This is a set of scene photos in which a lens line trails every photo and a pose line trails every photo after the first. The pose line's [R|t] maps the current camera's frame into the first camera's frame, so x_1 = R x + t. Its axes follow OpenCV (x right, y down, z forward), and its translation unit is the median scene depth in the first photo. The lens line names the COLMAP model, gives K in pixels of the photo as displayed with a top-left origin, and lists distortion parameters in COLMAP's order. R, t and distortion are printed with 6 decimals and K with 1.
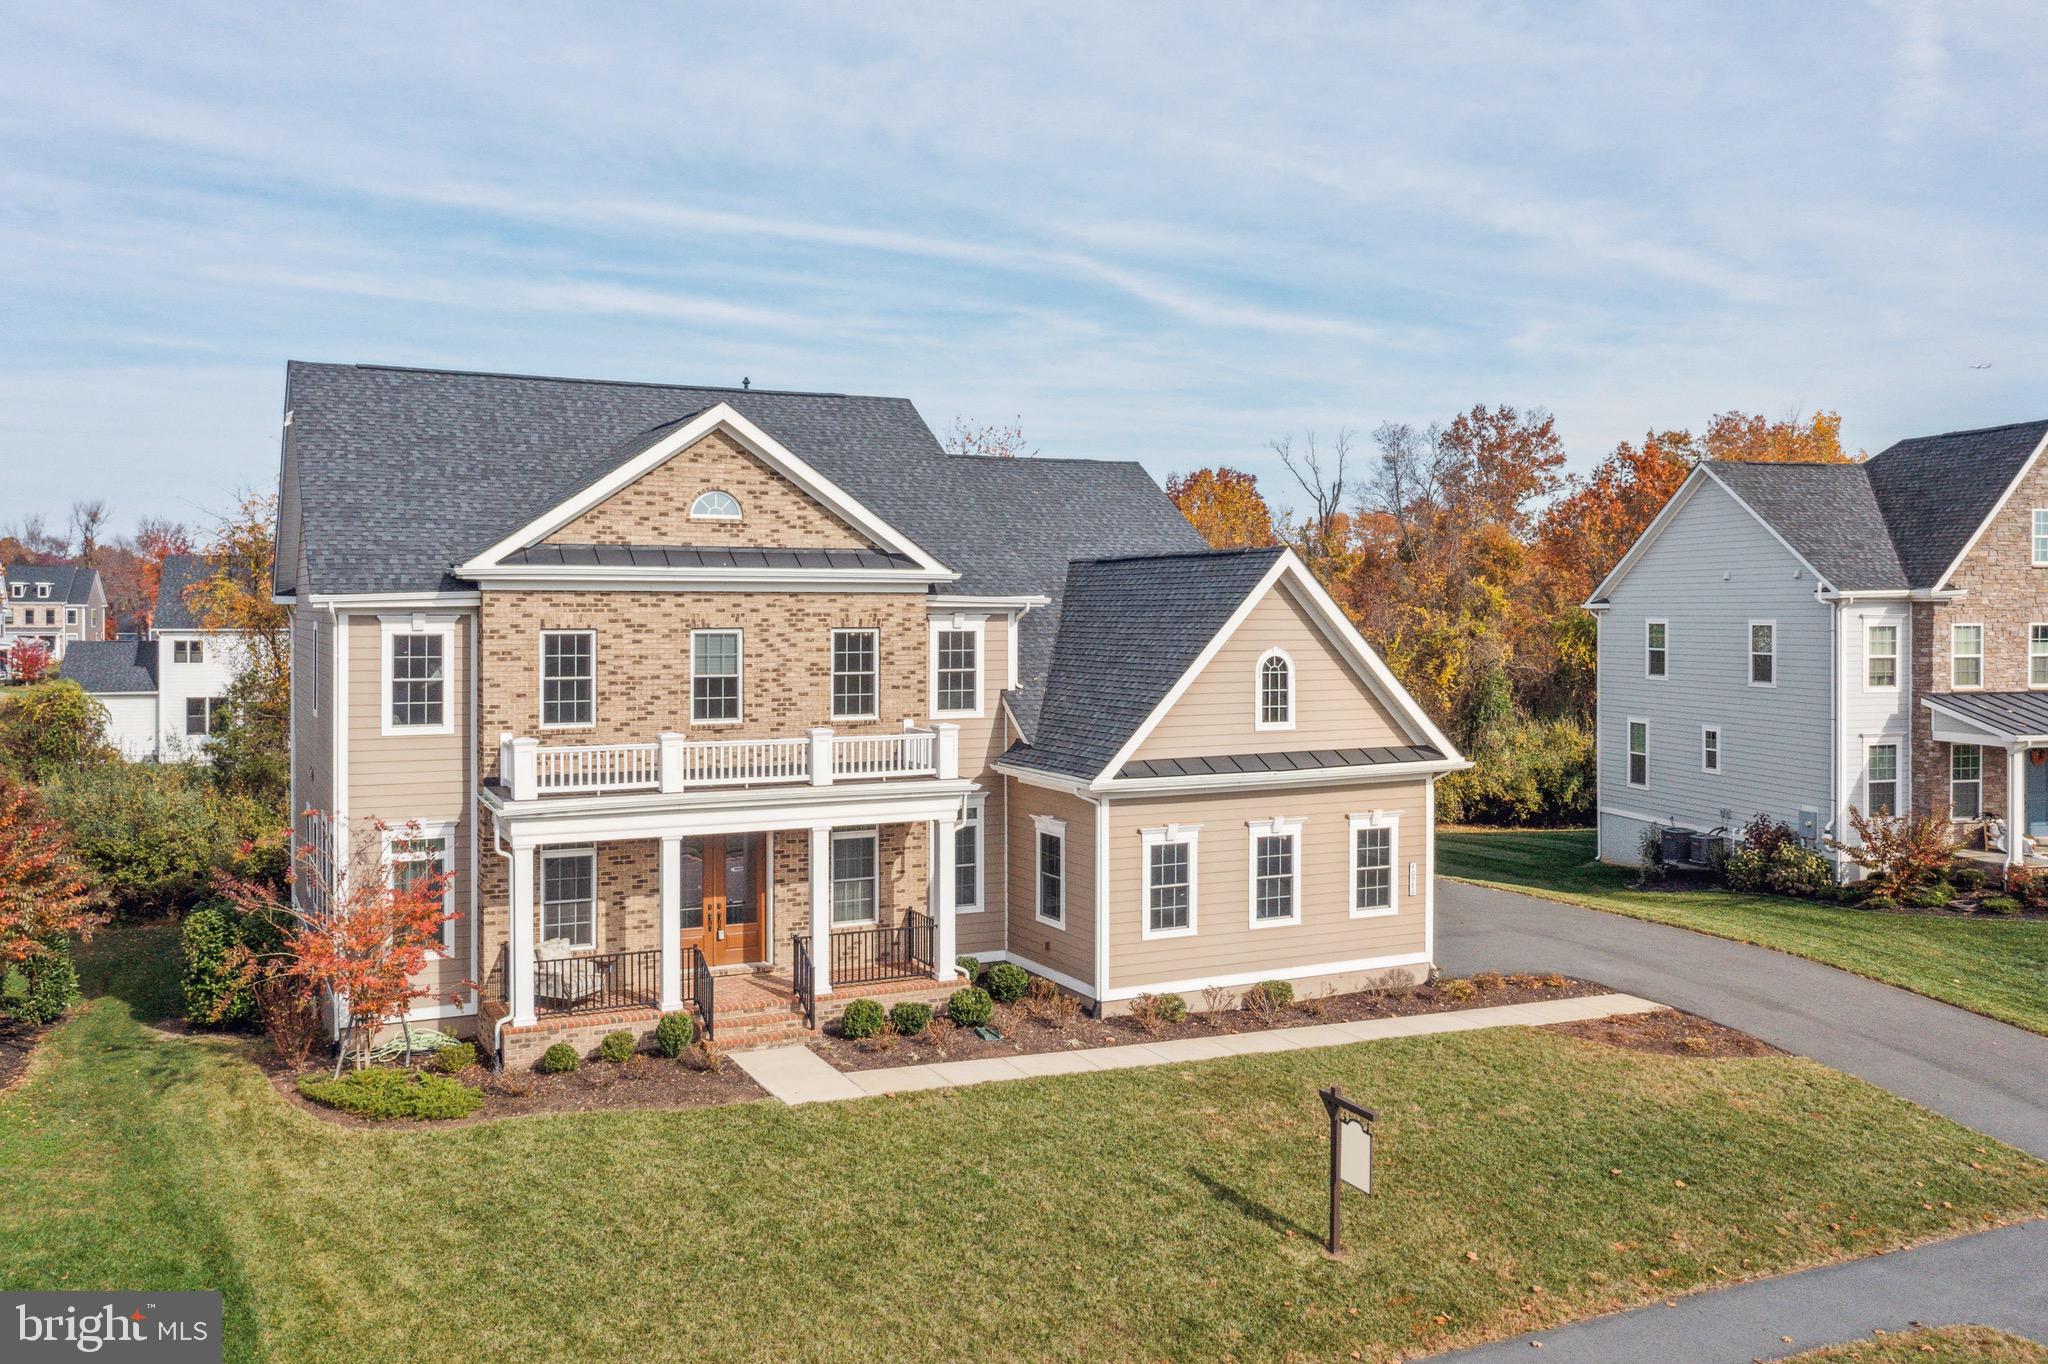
lens RADIAL K [[1675.2, 0, 1021.7], [0, 1675.2, 619.6], [0, 0, 1]] dist [-0.009616, -0.003015]
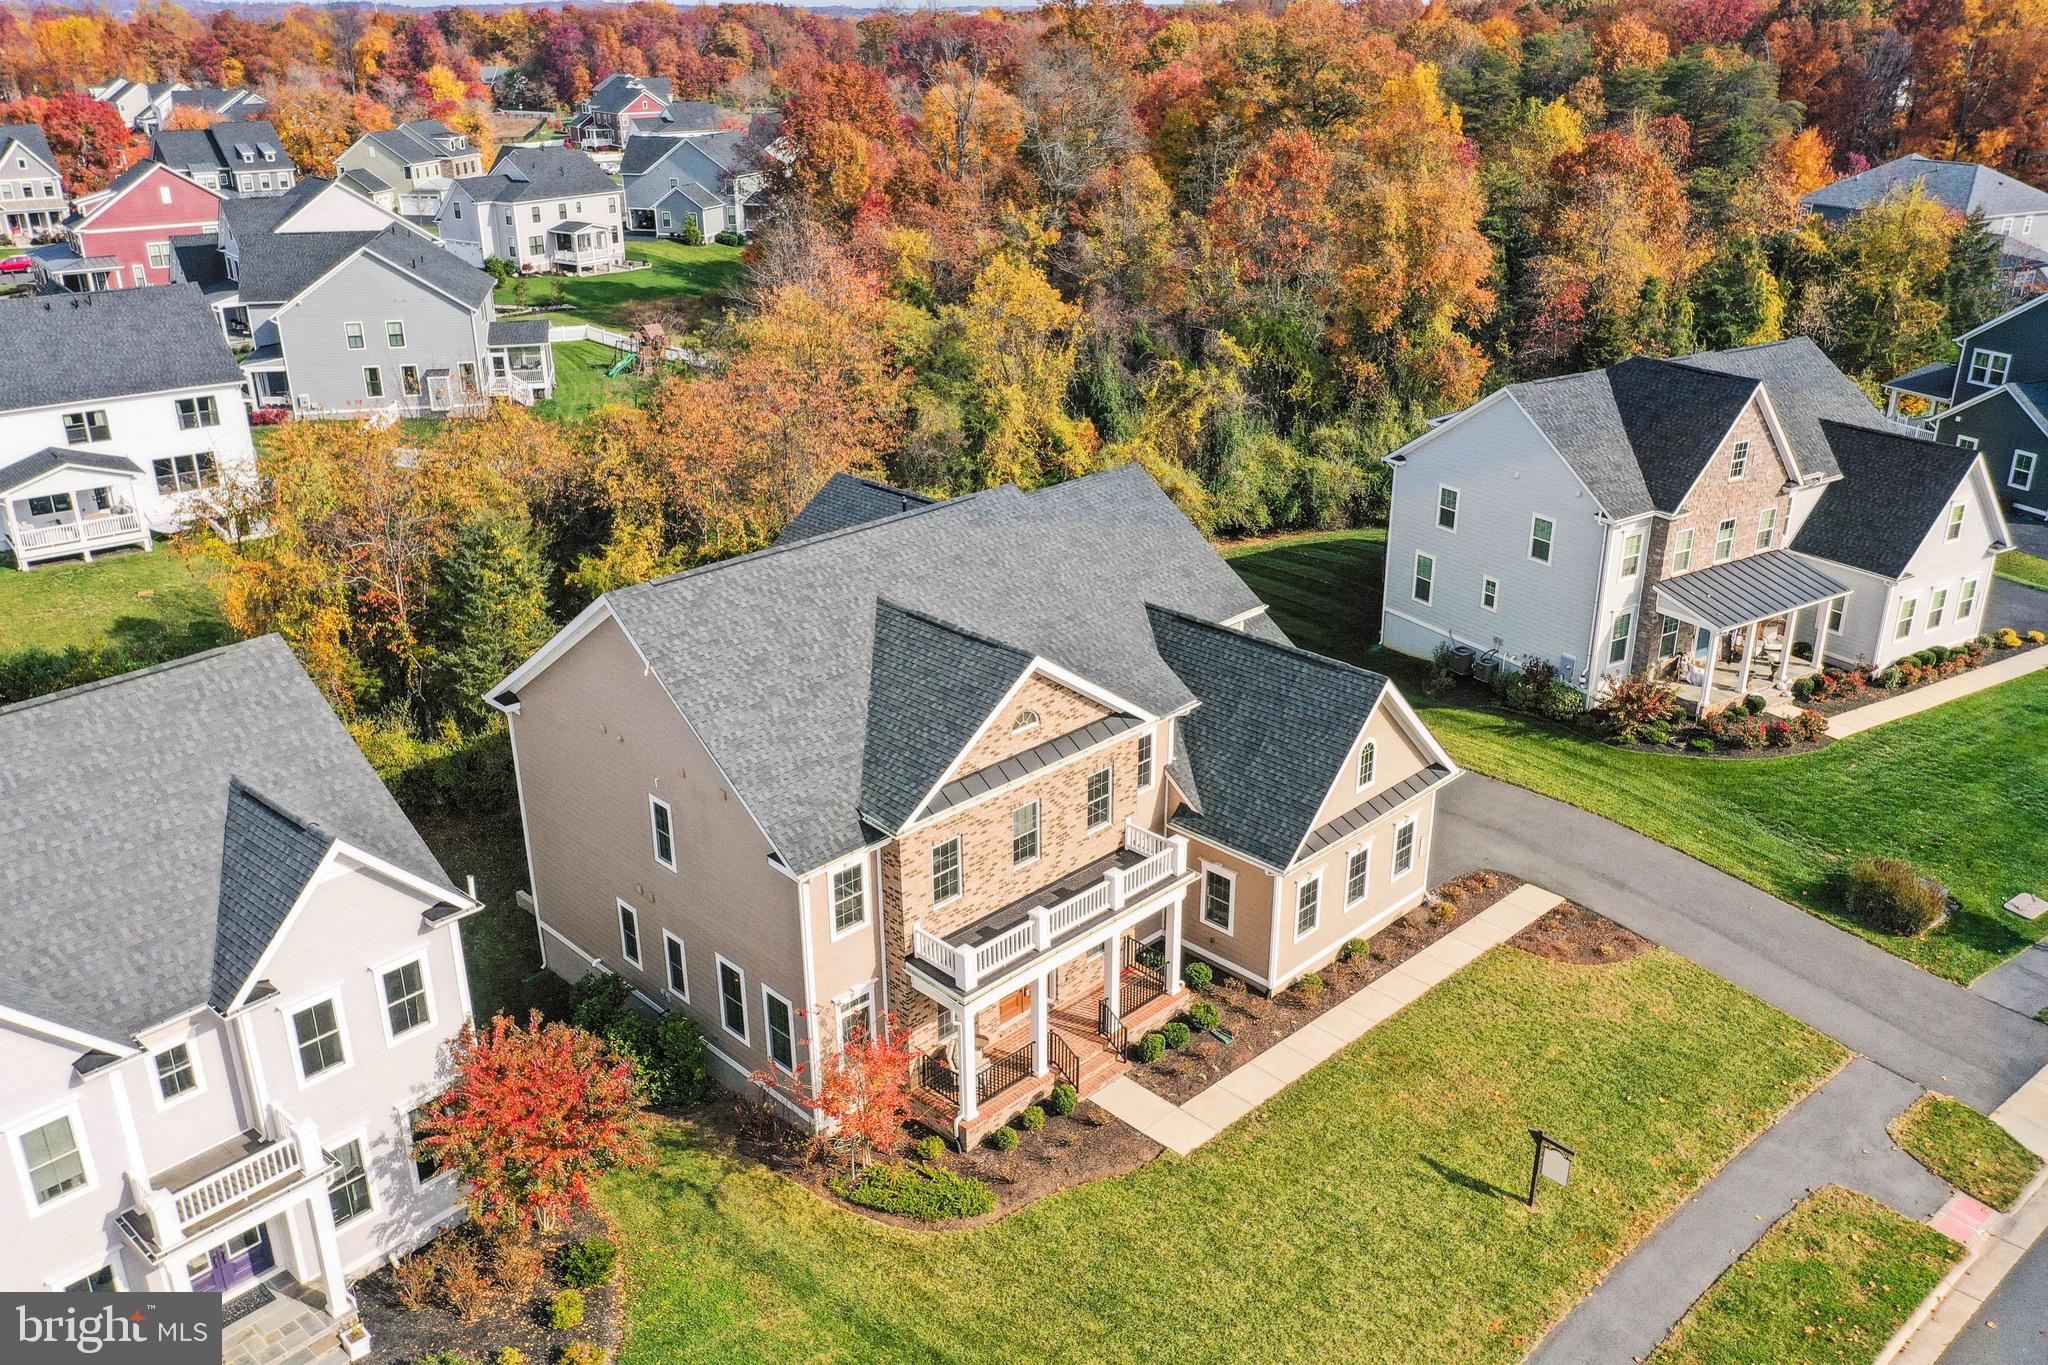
lens RADIAL K [[1614.7, 0, 1026.4], [0, 1614.7, 683.6], [0, 0, 1]] dist [-0.006827, 0.007277]
pose [[0.949884, -0.127589, 0.285379, -0.540032], [0.010501, 0.925422, 0.378792, -0.577568], [-0.312426, -0.356811, 0.880384, -0.117517]]
